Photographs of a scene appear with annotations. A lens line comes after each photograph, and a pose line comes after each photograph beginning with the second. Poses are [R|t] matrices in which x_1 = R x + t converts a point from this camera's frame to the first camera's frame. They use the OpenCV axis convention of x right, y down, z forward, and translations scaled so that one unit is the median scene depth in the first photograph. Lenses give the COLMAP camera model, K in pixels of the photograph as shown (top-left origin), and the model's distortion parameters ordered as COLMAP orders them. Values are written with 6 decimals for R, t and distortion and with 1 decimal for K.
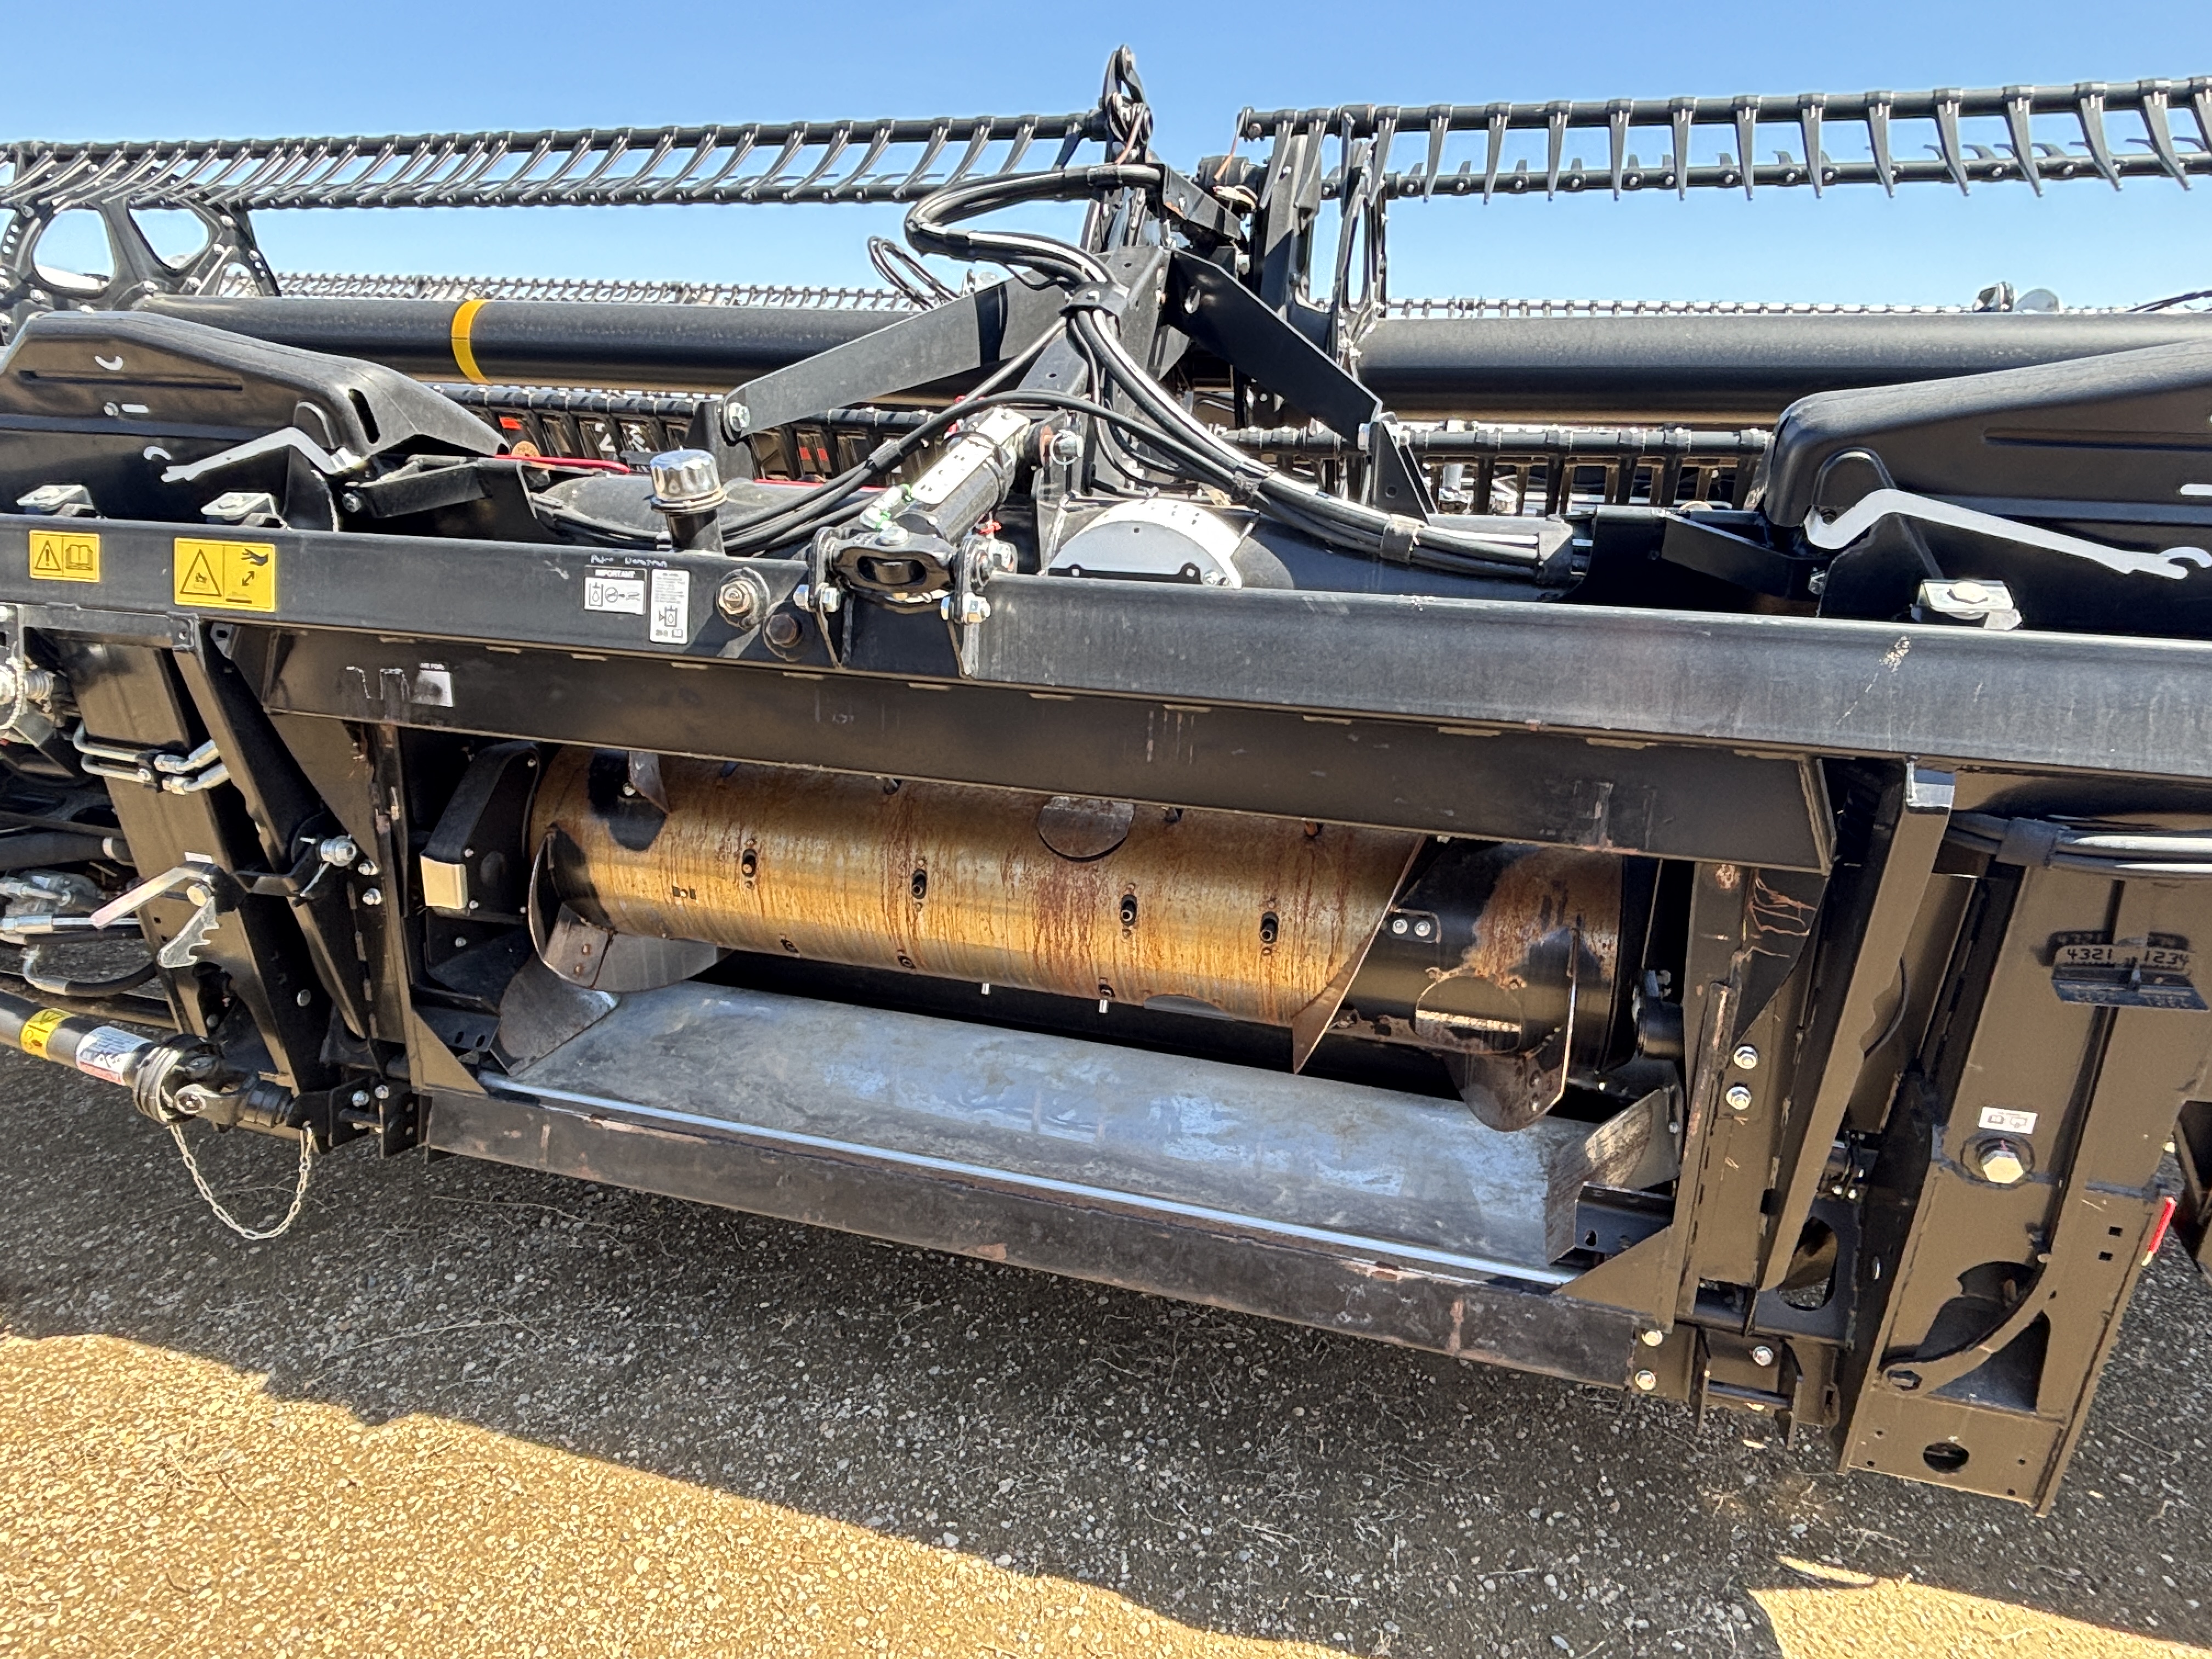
lens RADIAL K [[1335.3, 0, 1107.3], [0, 1335.3, 833.1], [0, 0, 1]] dist [-0.006245, -0.001282]
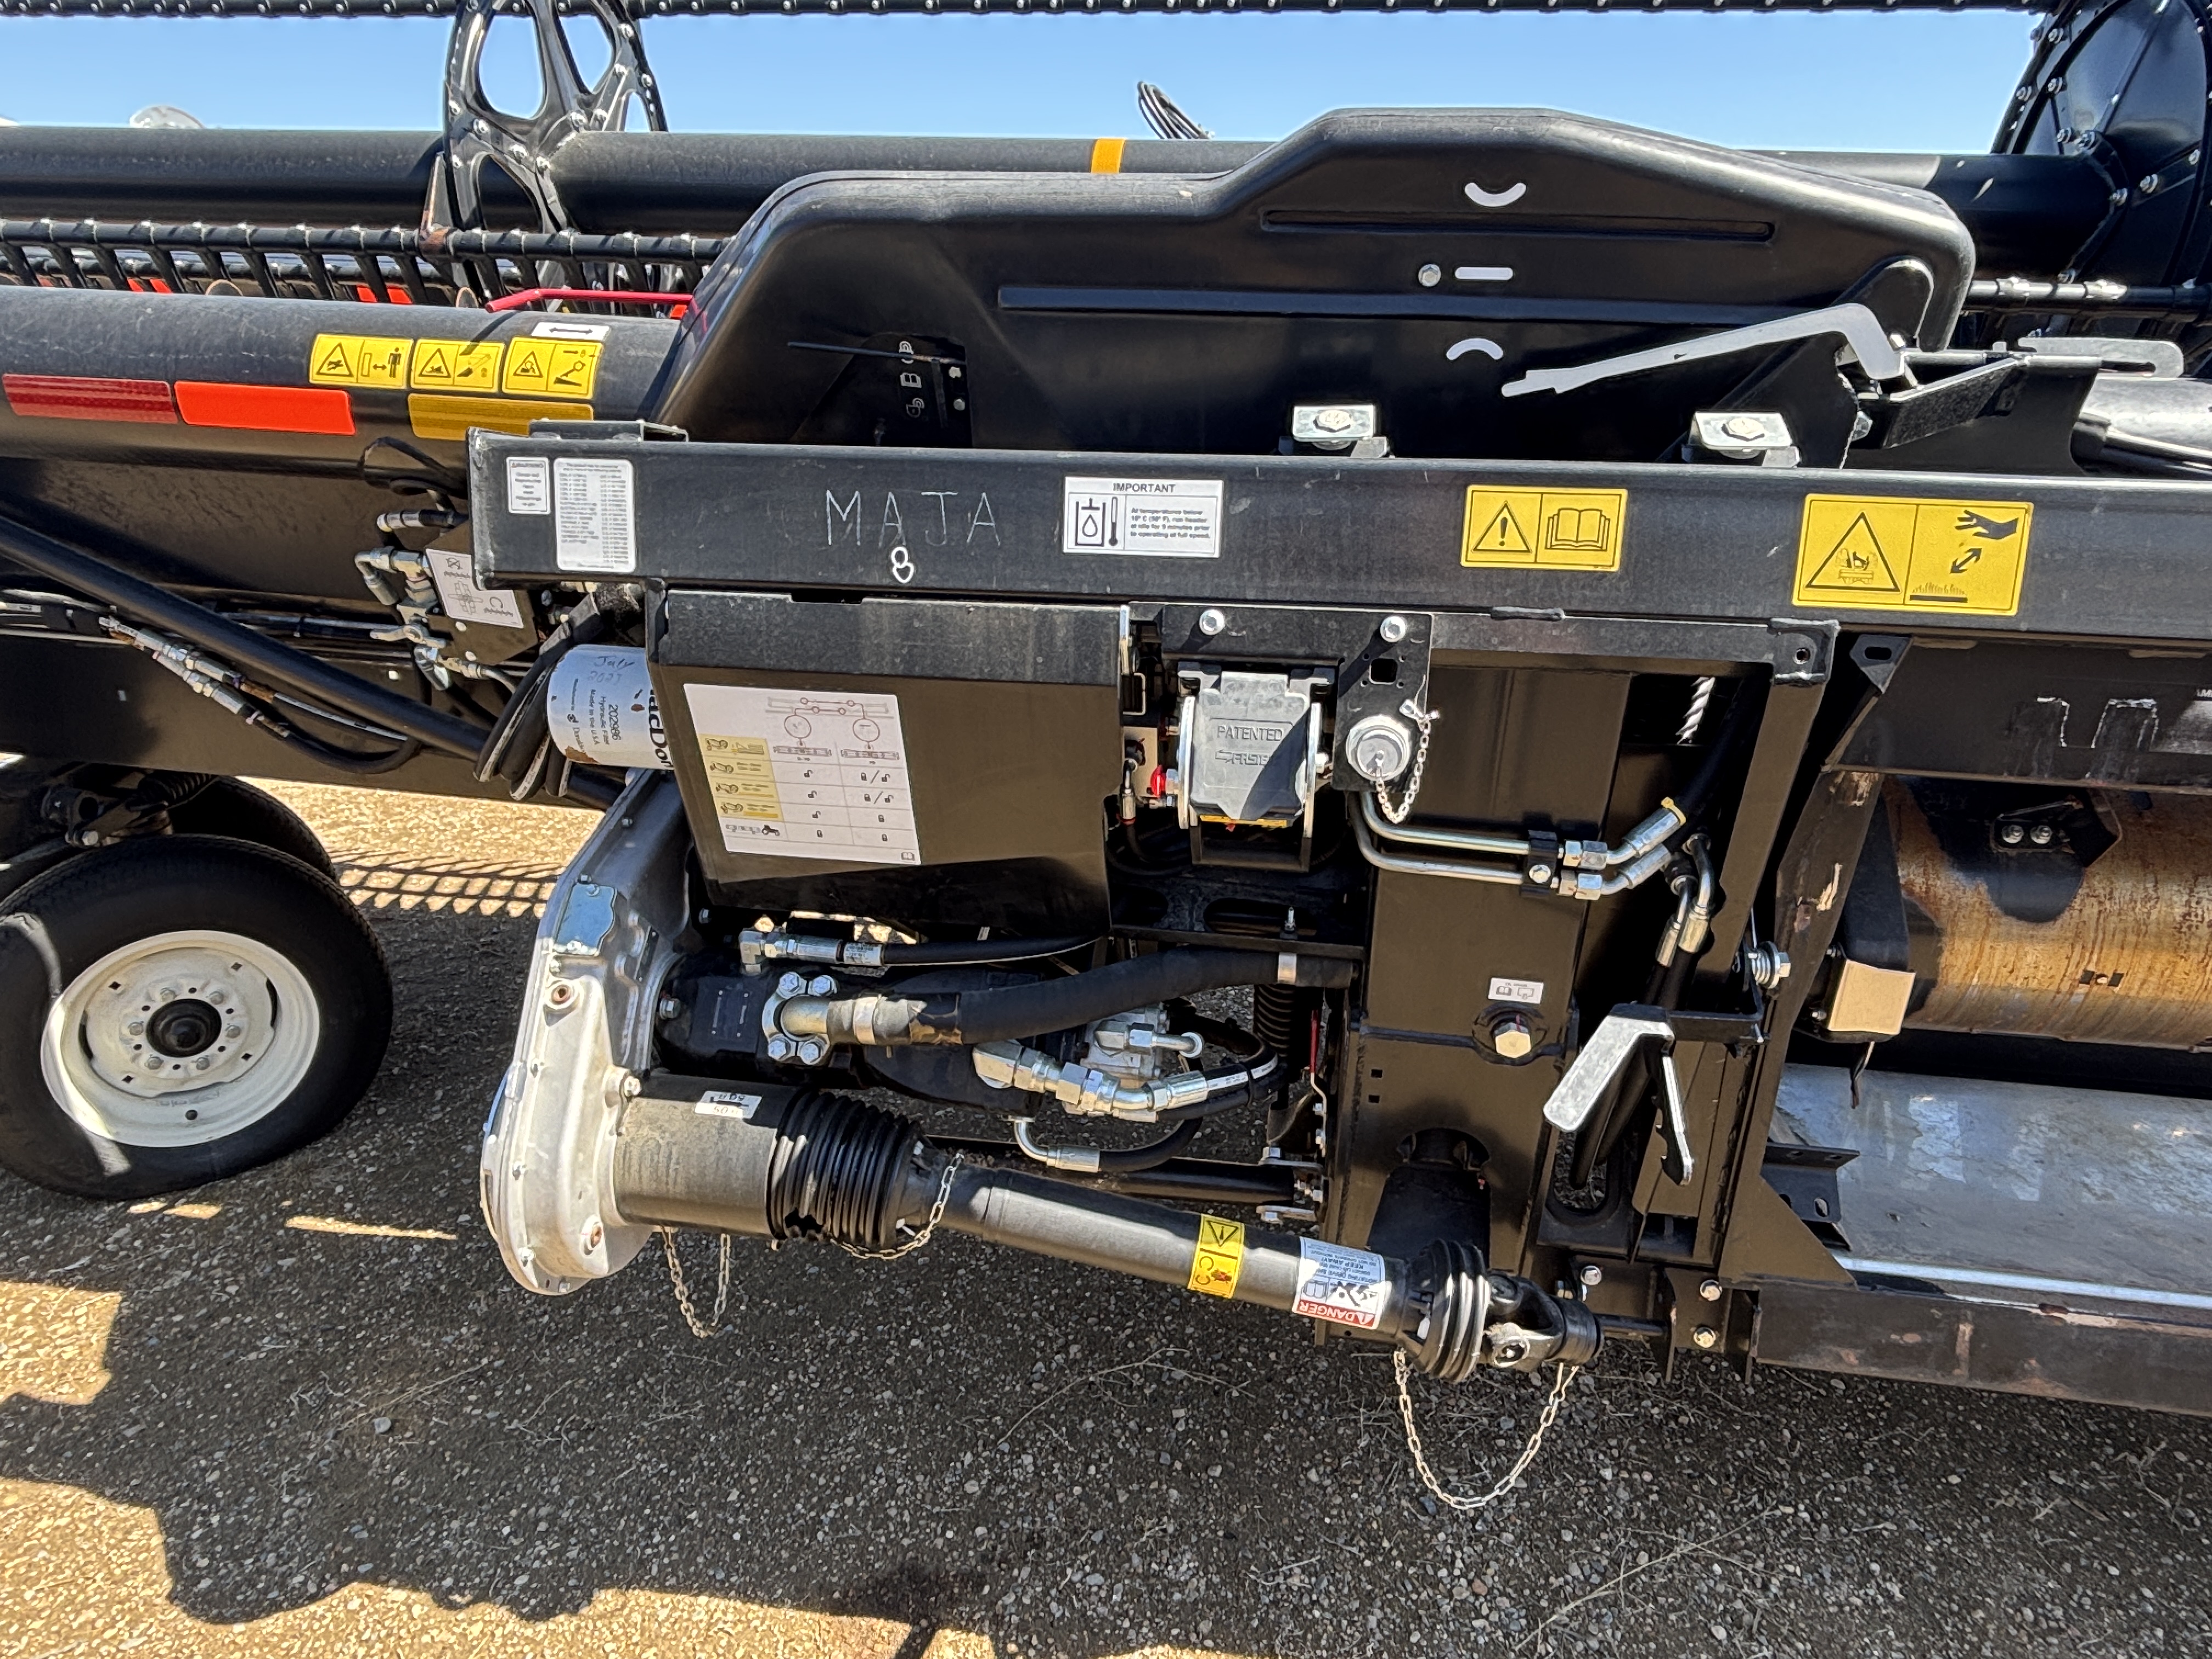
lens RADIAL K [[1335.3, 0, 1104.5], [0, 1335.3, 830.1], [0, 0, 1]] dist [-0.006245, -0.001282]
pose [[0.992530, -0.056415, 0.108171, -0.979876], [0.048095, 0.995789, 0.078041, -0.121553], [-0.112119, -0.072255, 0.991064, 0.396397]]
